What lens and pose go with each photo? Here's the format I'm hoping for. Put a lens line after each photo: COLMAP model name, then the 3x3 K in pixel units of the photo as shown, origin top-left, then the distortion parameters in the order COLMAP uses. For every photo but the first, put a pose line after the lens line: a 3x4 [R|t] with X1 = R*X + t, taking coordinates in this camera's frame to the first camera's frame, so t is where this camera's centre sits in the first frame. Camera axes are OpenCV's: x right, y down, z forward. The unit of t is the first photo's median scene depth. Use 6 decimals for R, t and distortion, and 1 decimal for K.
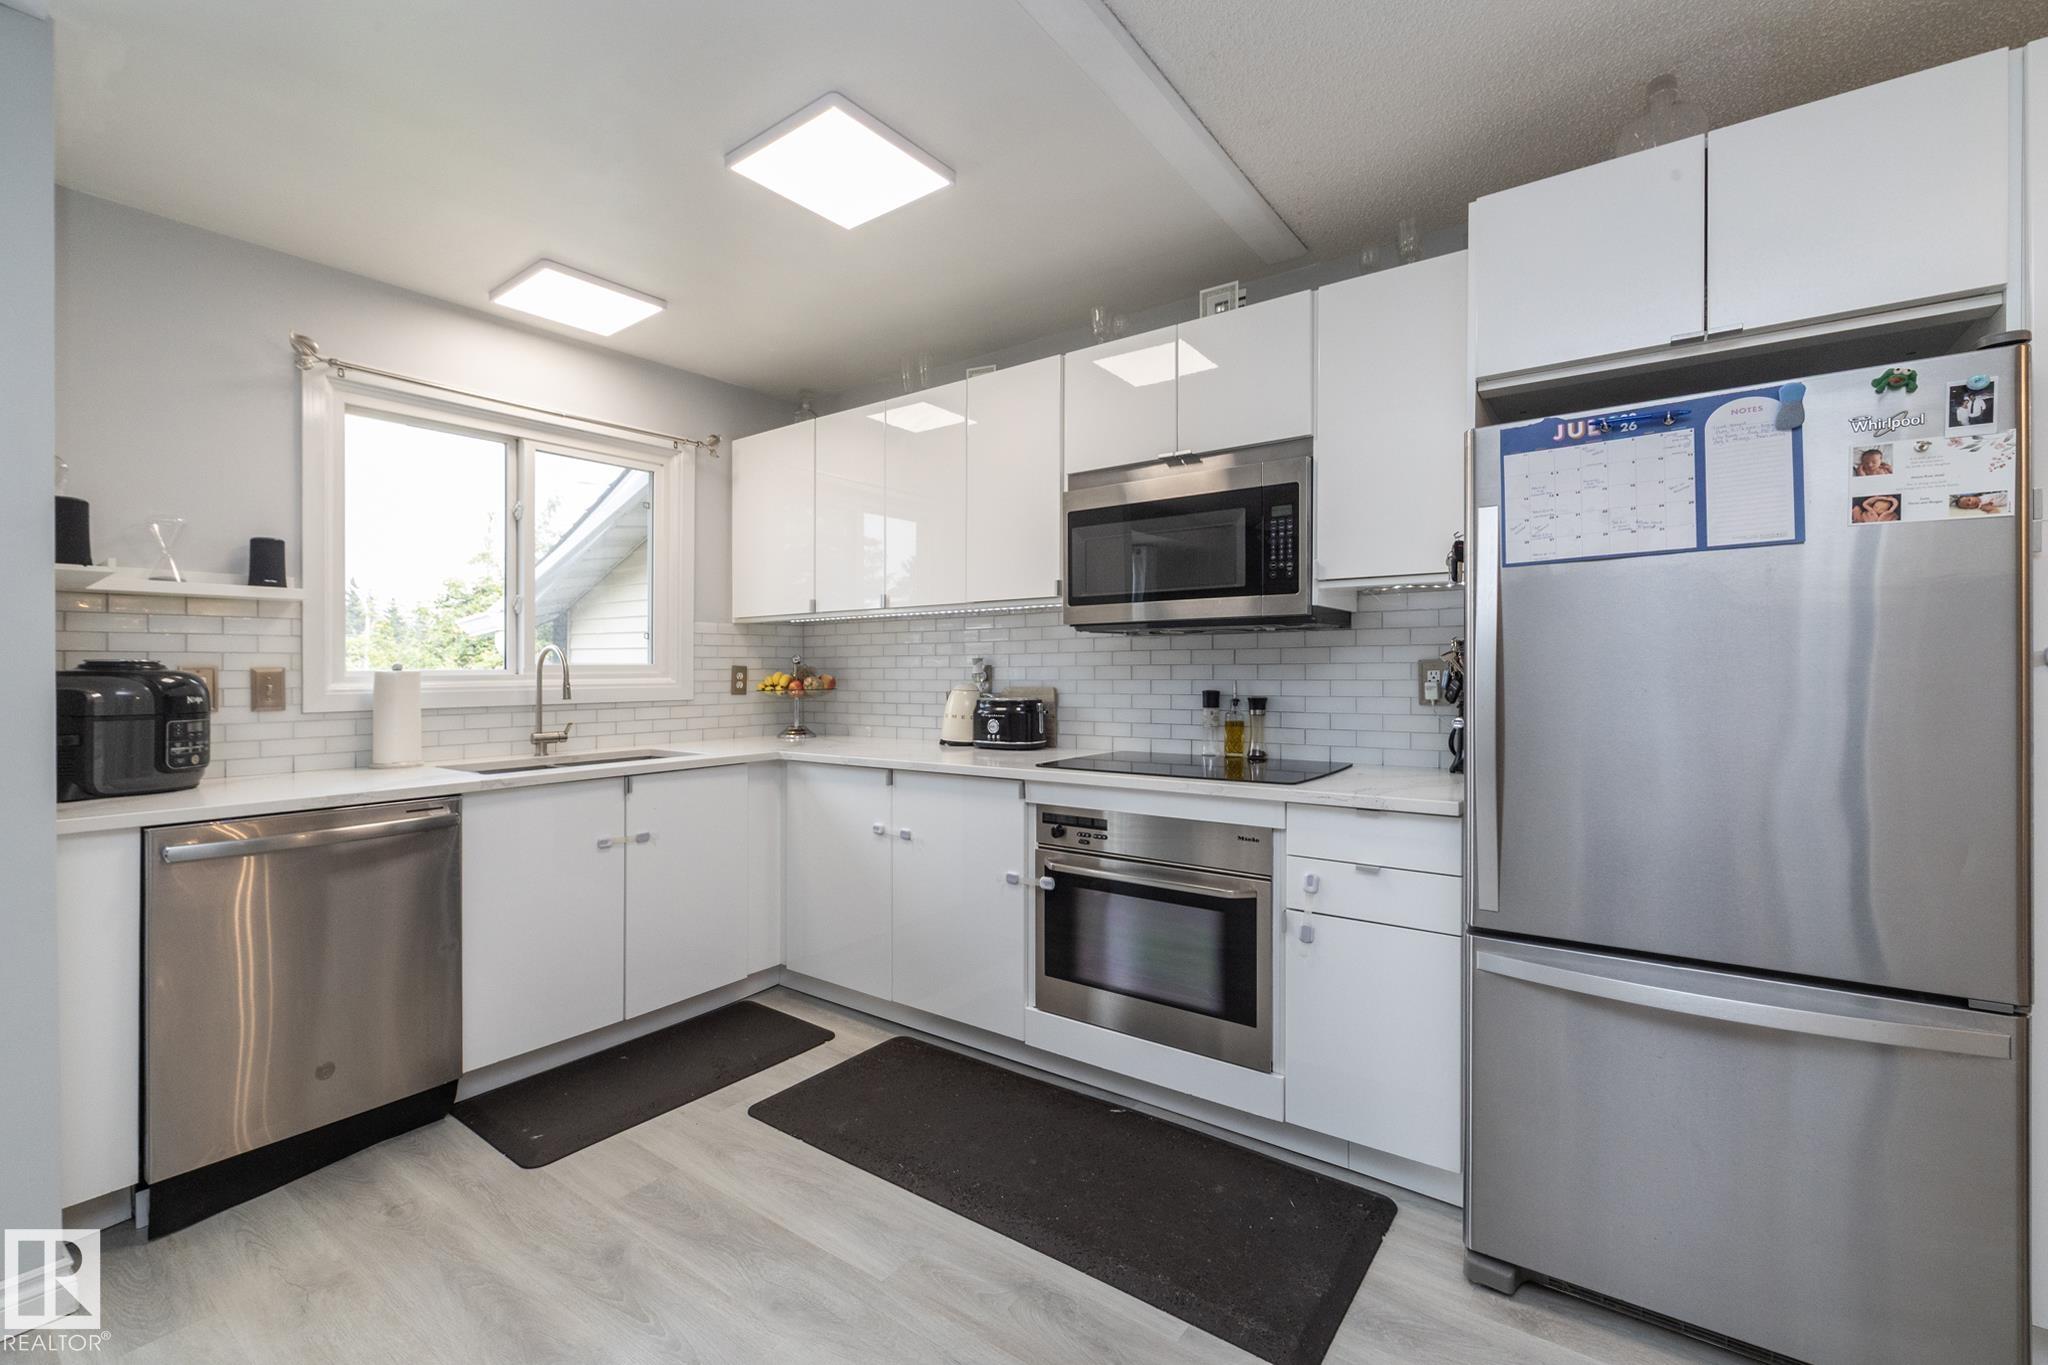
lens RADIAL K [[866.6, 0, 1024.4], [0, 866.6, 666.9], [0, 0, 1]] dist [0.001469, -0.000653]
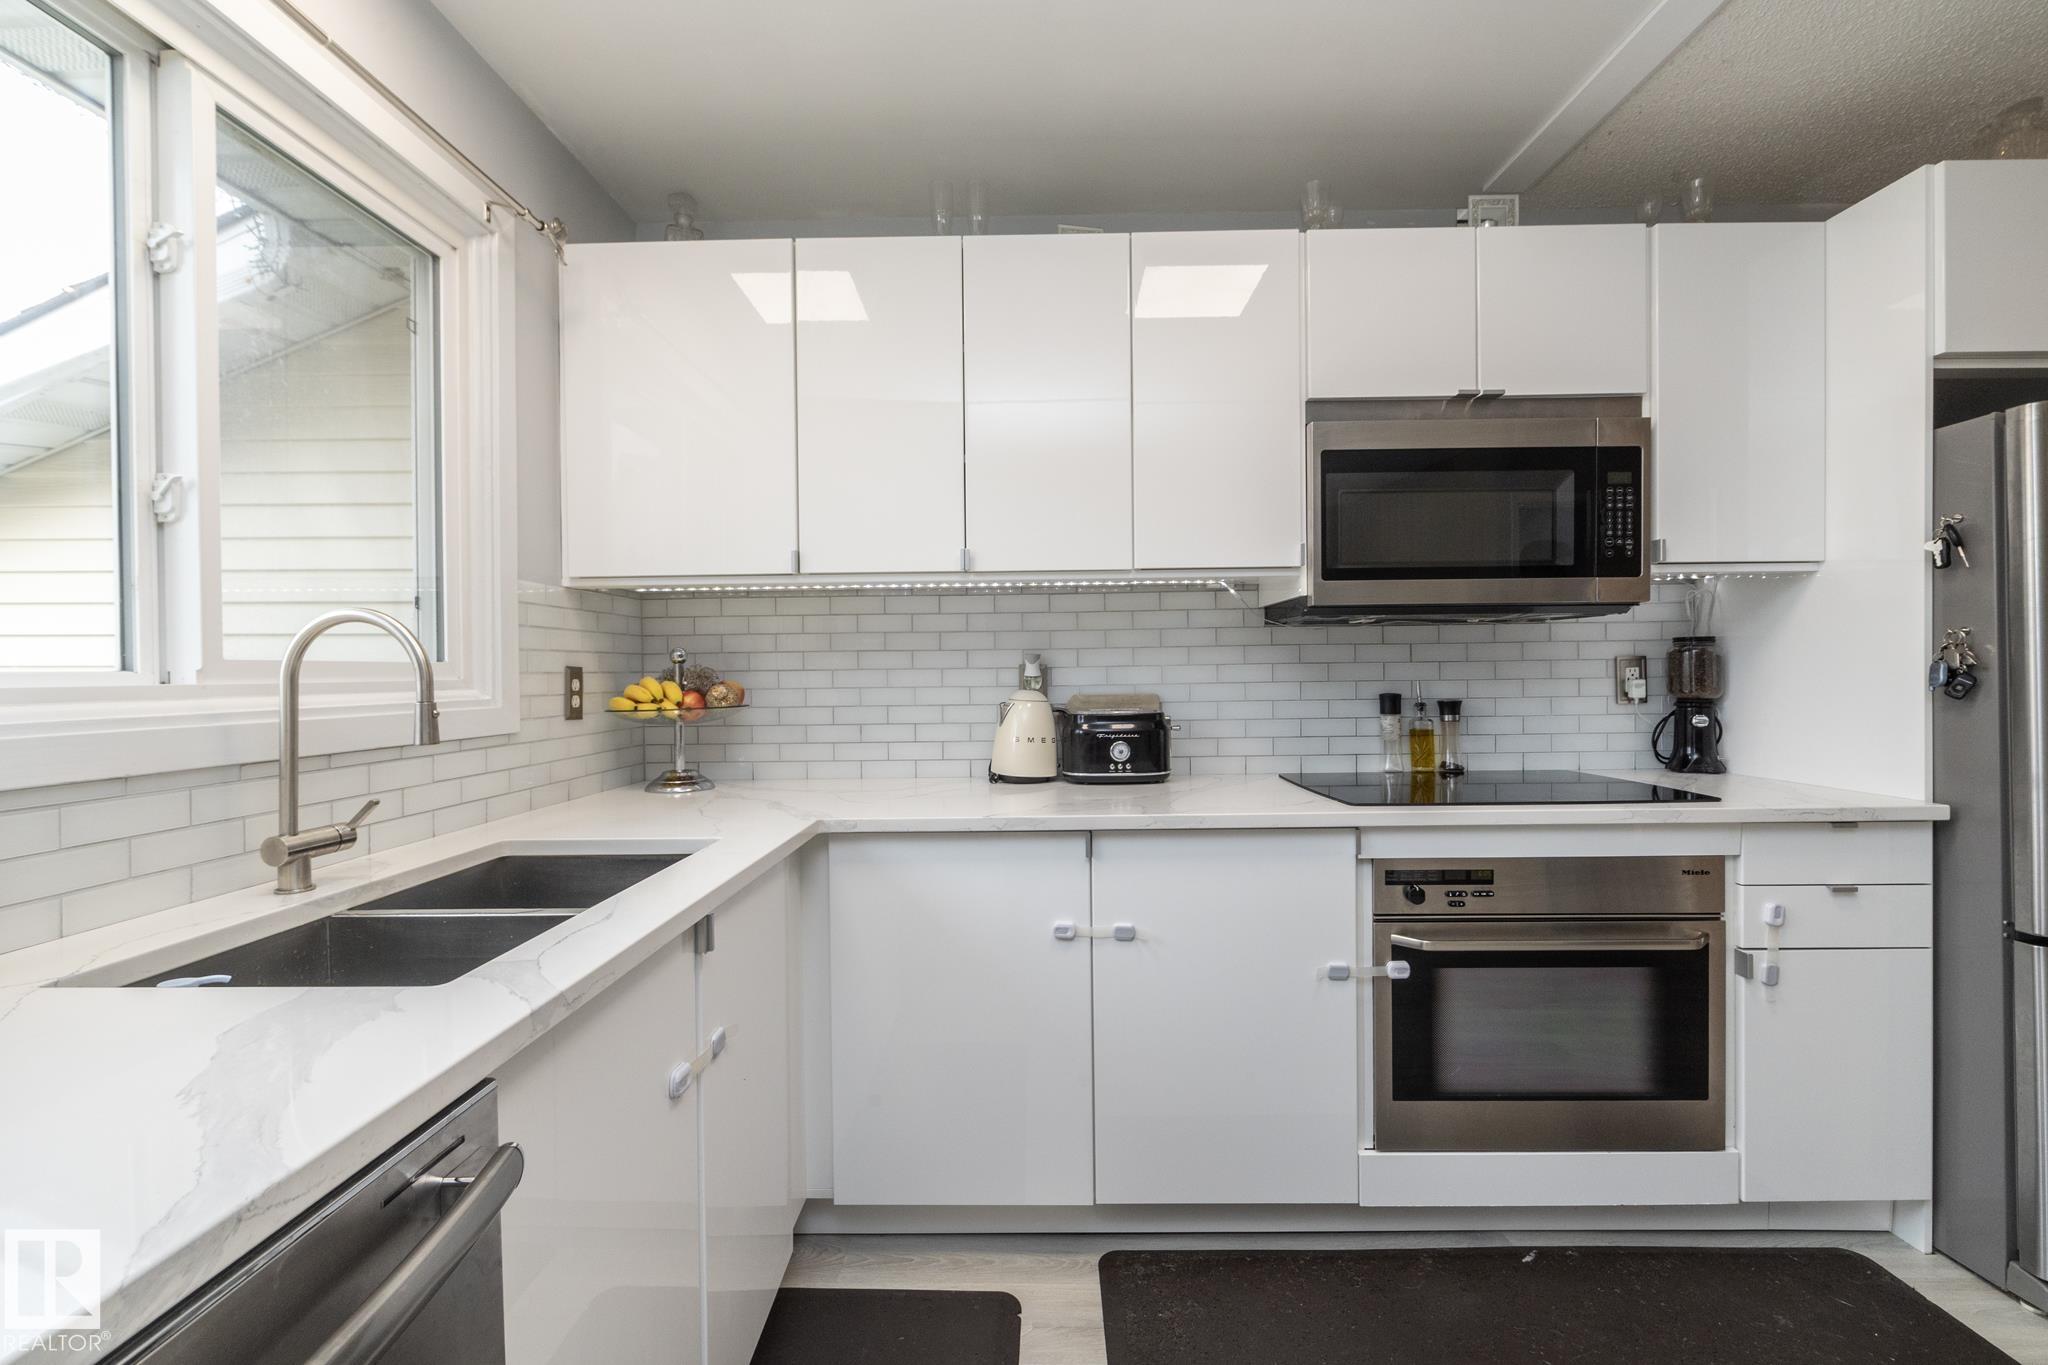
lens RADIAL K [[866.6, 0, 1023.2], [0, 866.6, 684.8], [0, 0, 1]] dist [0.001469, -0.000653]
pose [[0.817947, -0.011232, 0.575184, -0.546445], [0.005124, 0.999912, 0.012240, 0.006857], [-0.575270, -0.007064, 0.817933, 0.525343]]
